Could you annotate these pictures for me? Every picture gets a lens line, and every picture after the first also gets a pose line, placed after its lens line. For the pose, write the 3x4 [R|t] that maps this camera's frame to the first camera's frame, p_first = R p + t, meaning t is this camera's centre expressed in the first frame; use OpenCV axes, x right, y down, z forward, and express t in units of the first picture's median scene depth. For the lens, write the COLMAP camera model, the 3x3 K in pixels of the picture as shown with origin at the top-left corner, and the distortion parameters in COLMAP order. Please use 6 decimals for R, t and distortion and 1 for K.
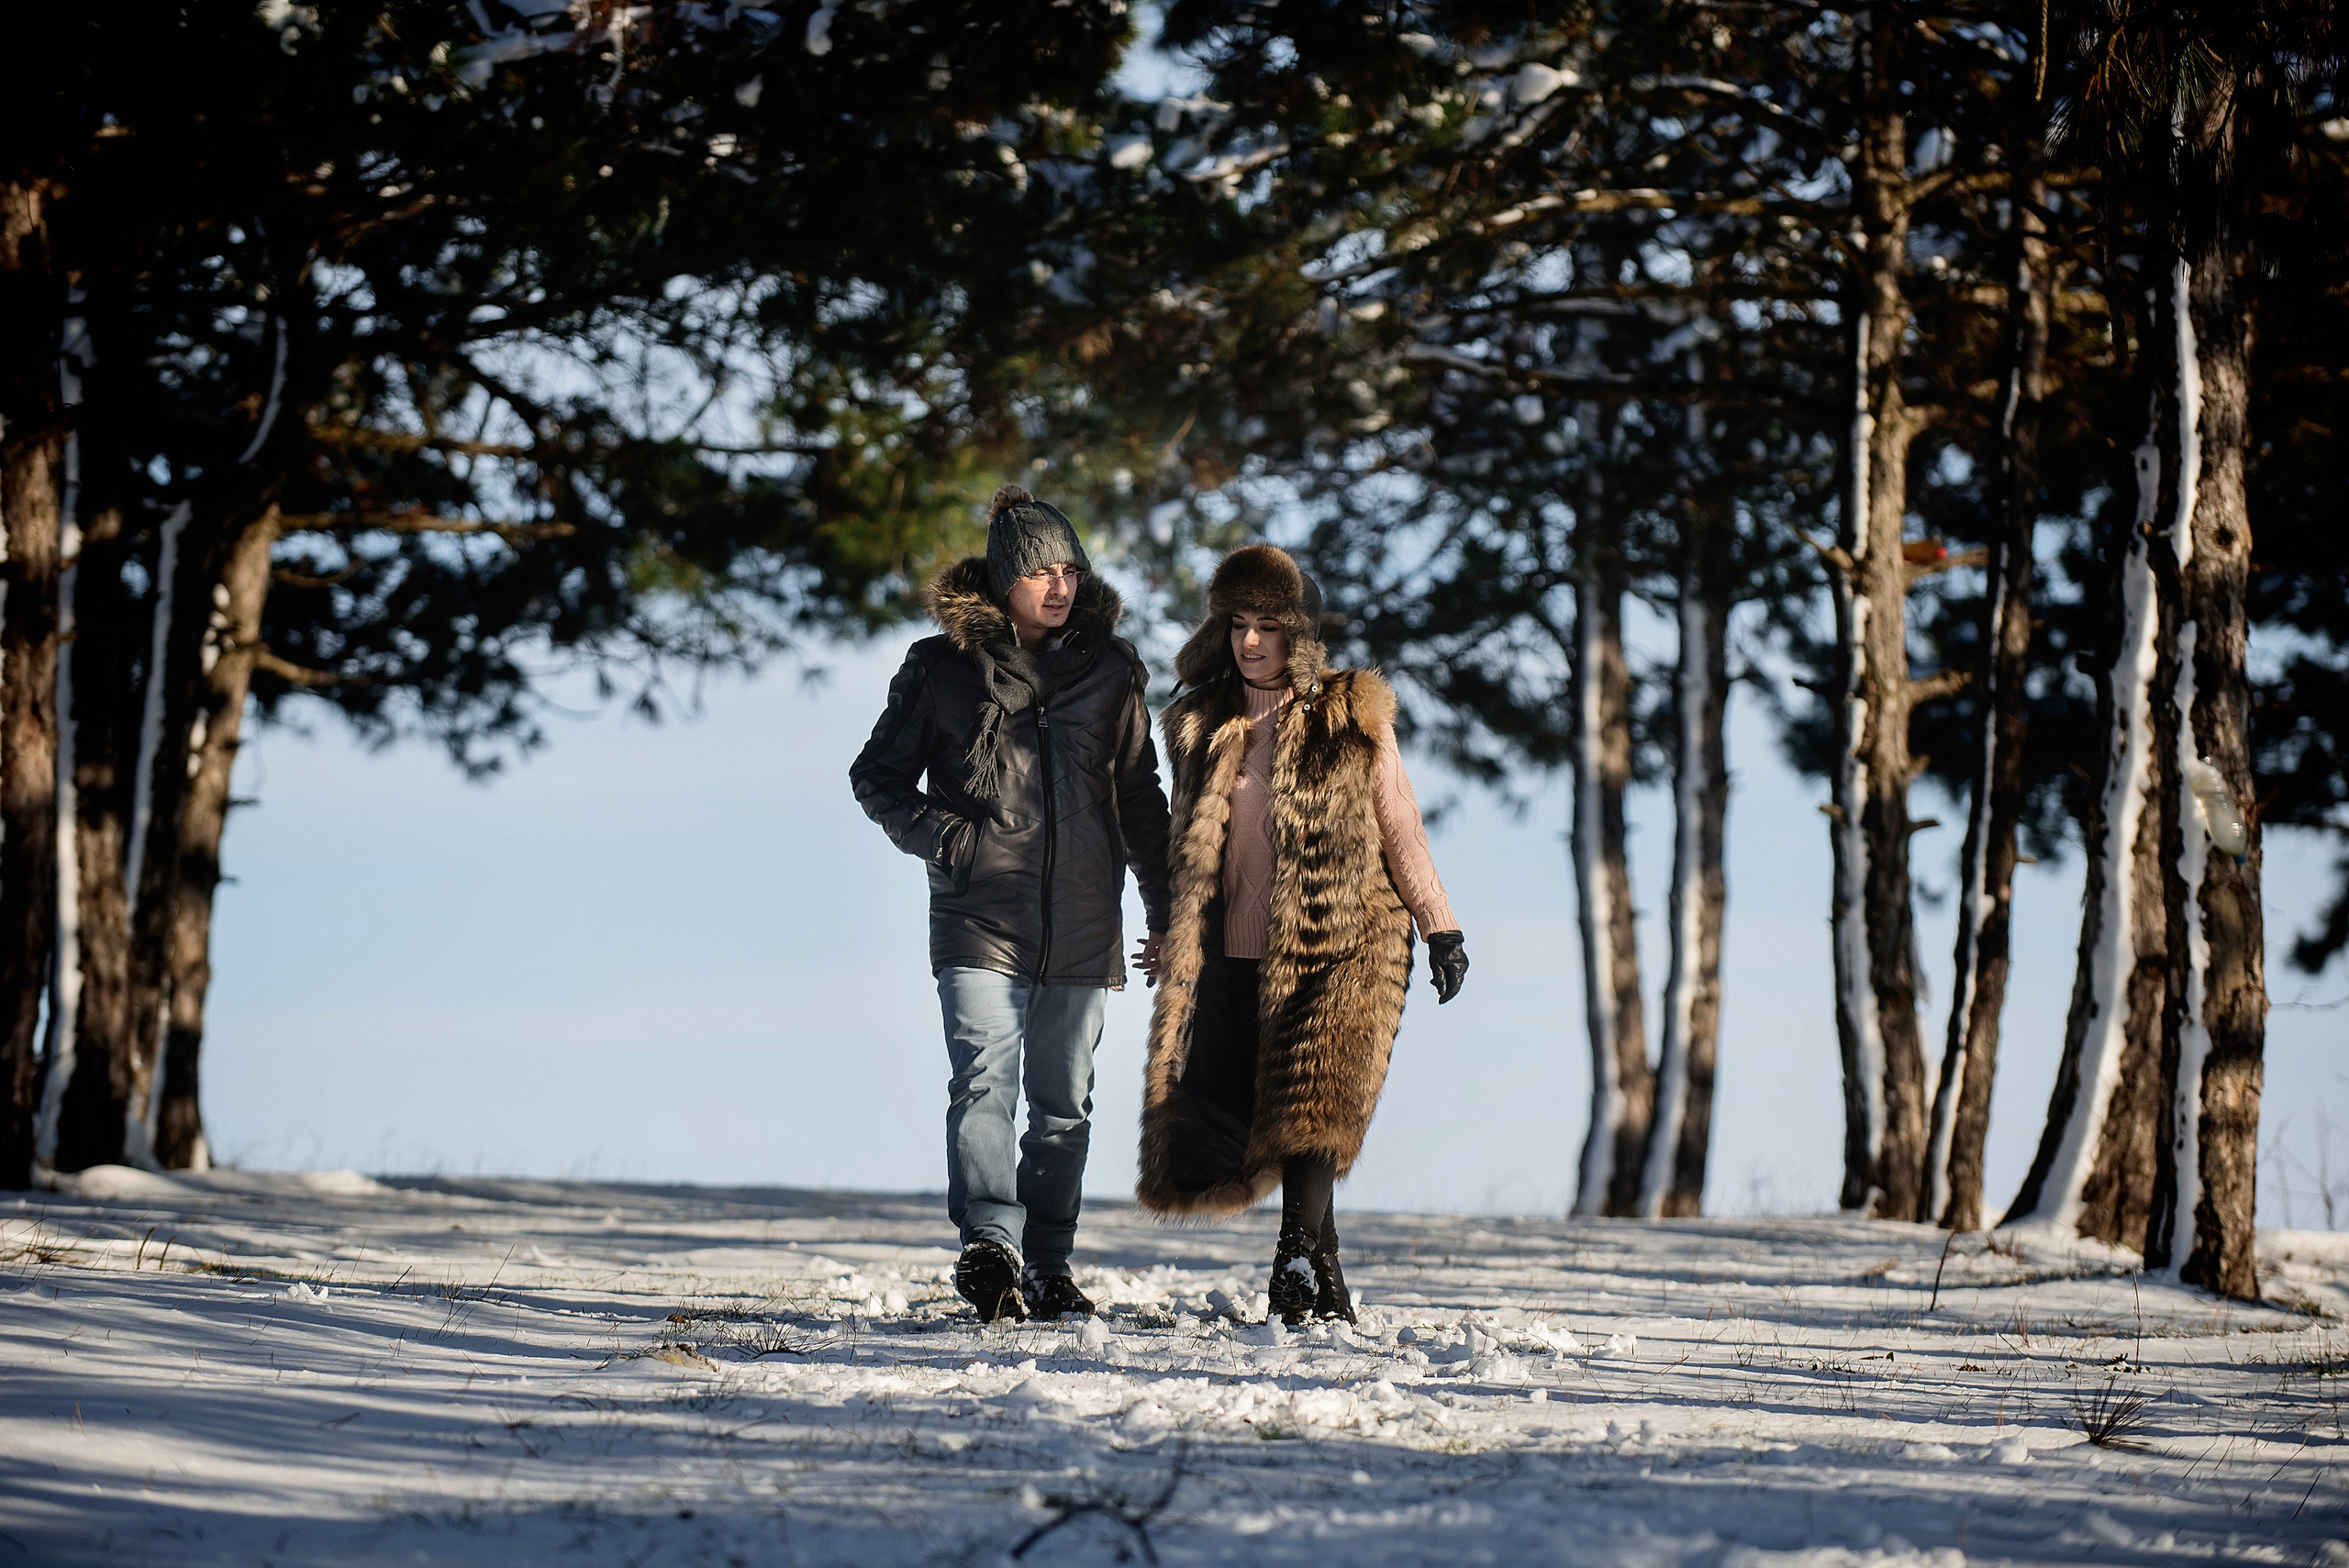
lens RADIAL K [[10427.8, 0, 1214.5], [0, 10427.8, 751.2], [0, 0, 1]] dist [1.025640, 3.515186]
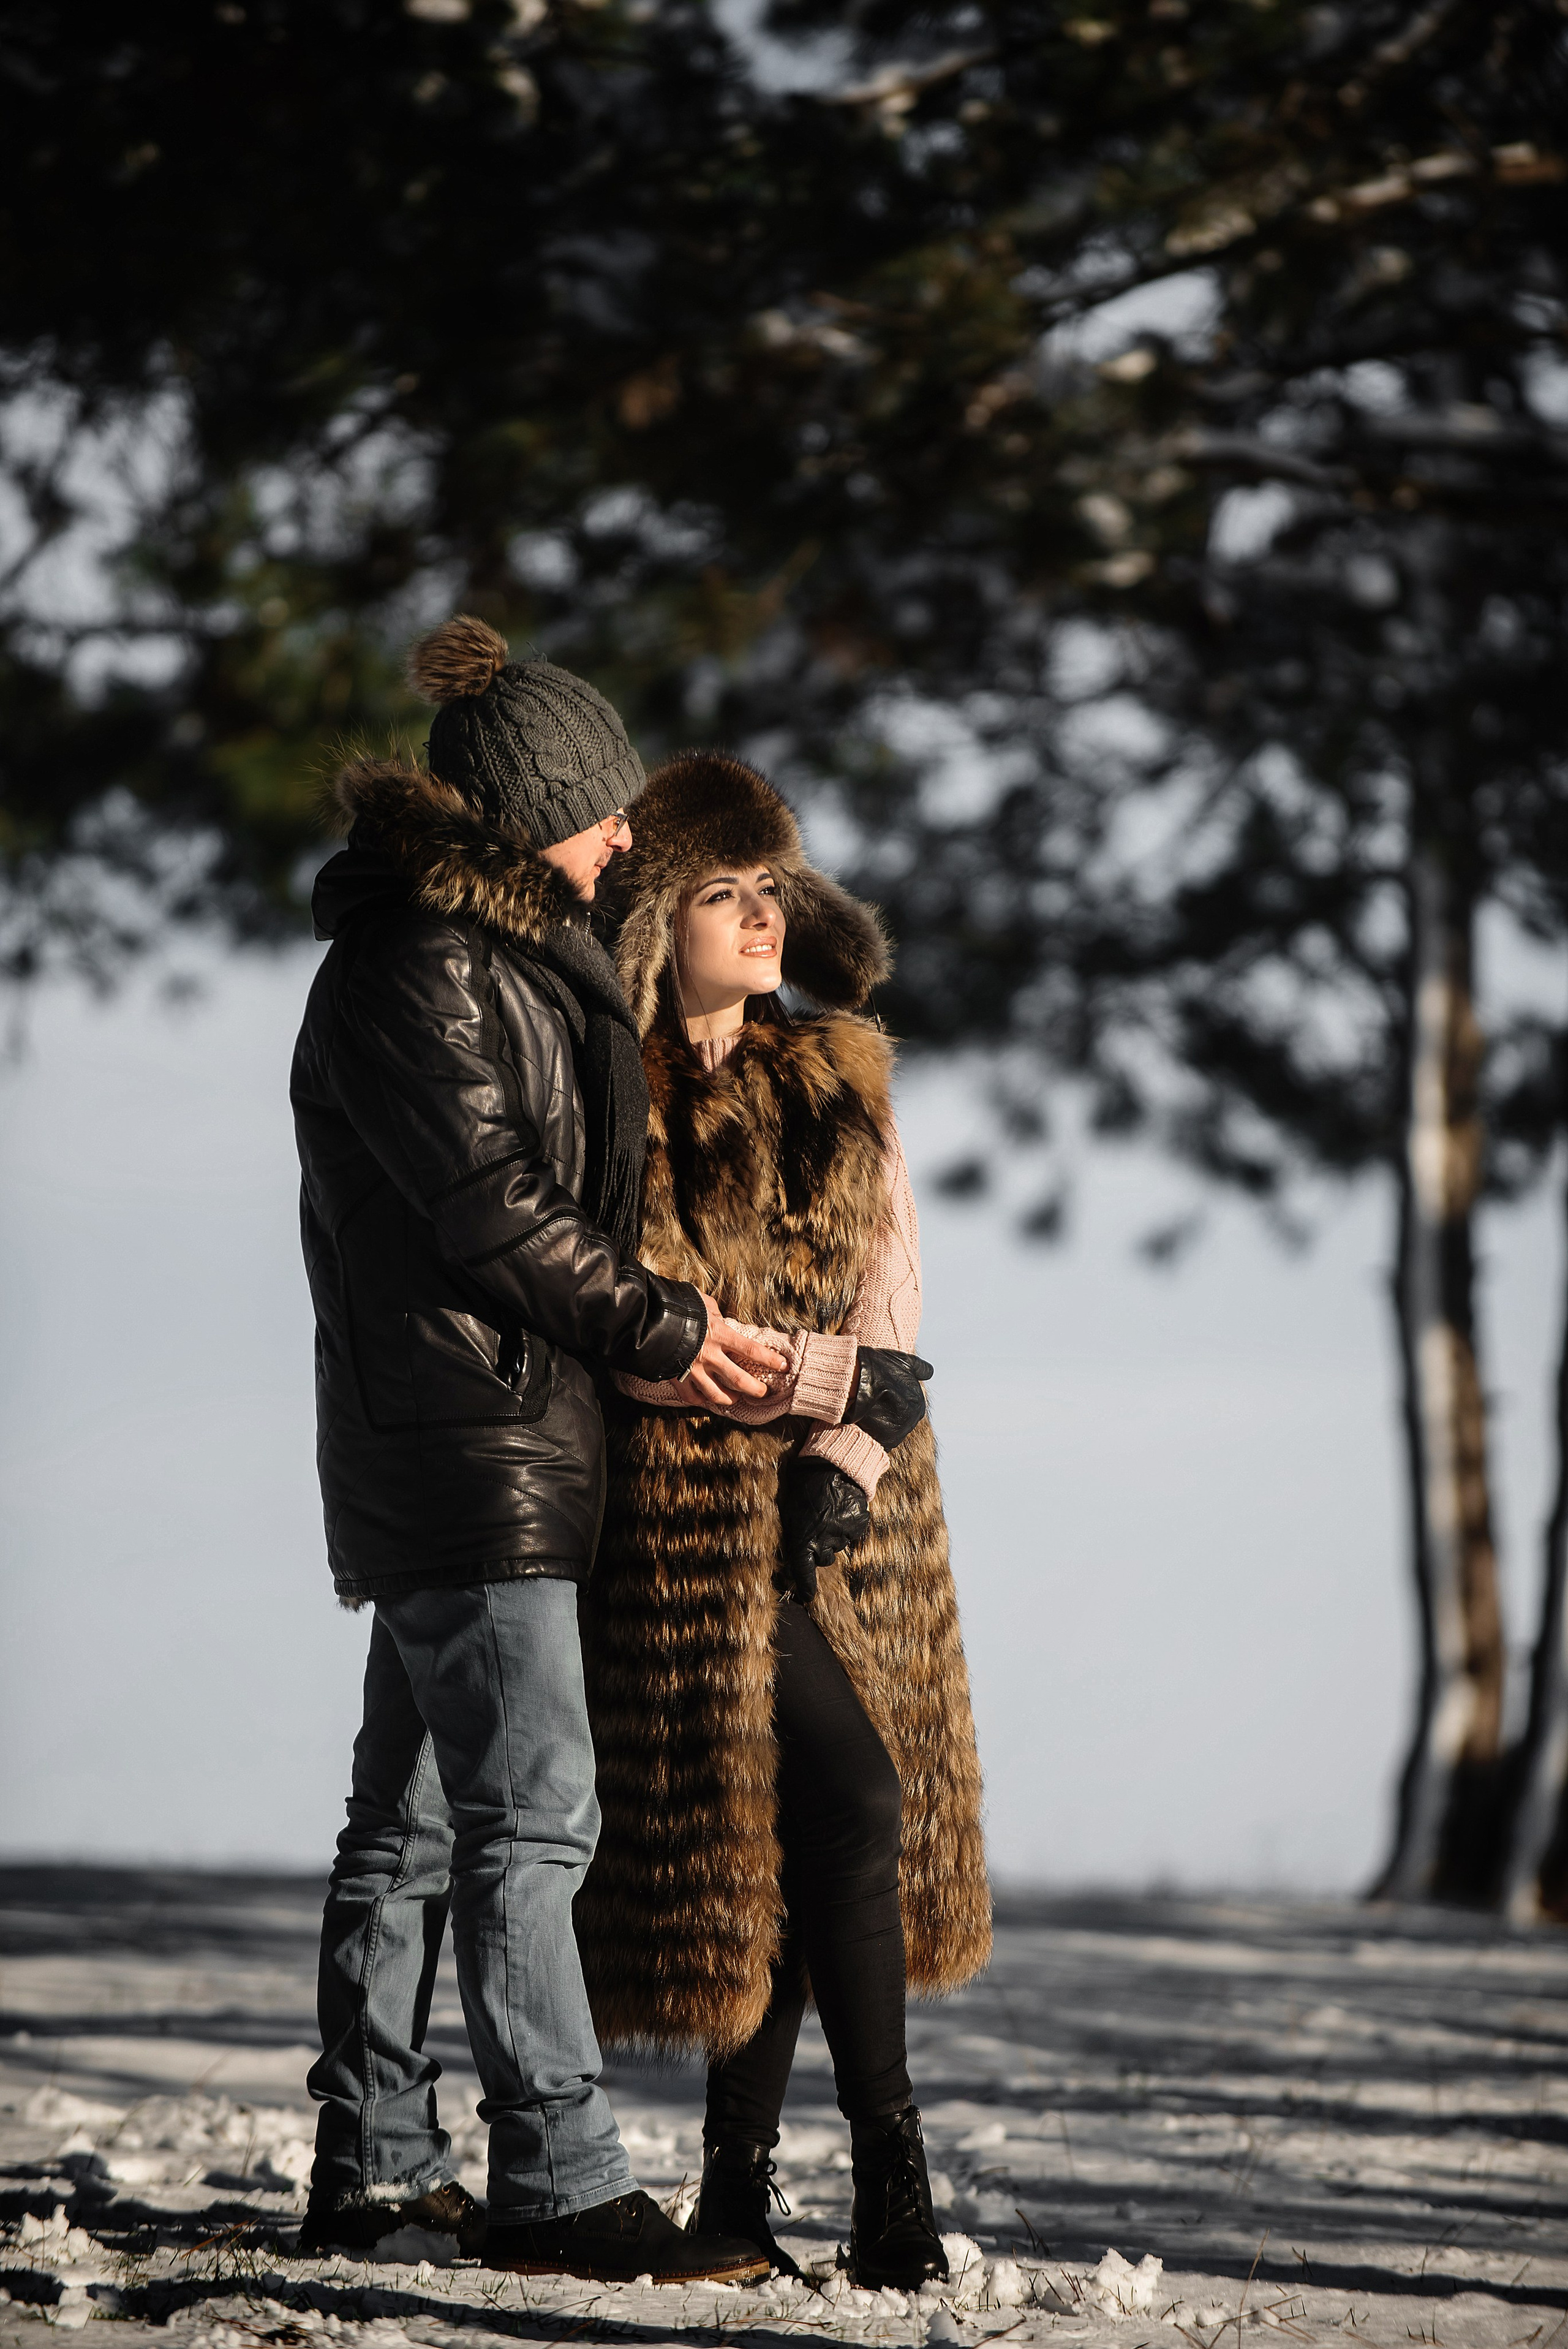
lens RADIAL K [[13101.4, 0, 863.2], [0, 13101.4, 1173.6], [0, 0, 1]] dist [5.831874, -4.232249]
pose [[0.999717, 0.023307, 0.004742, -0.001938], [-0.023302, 0.999728, -0.001050, 0.003027], [-0.004765, 0.000939, 0.999988, 0.188142]]
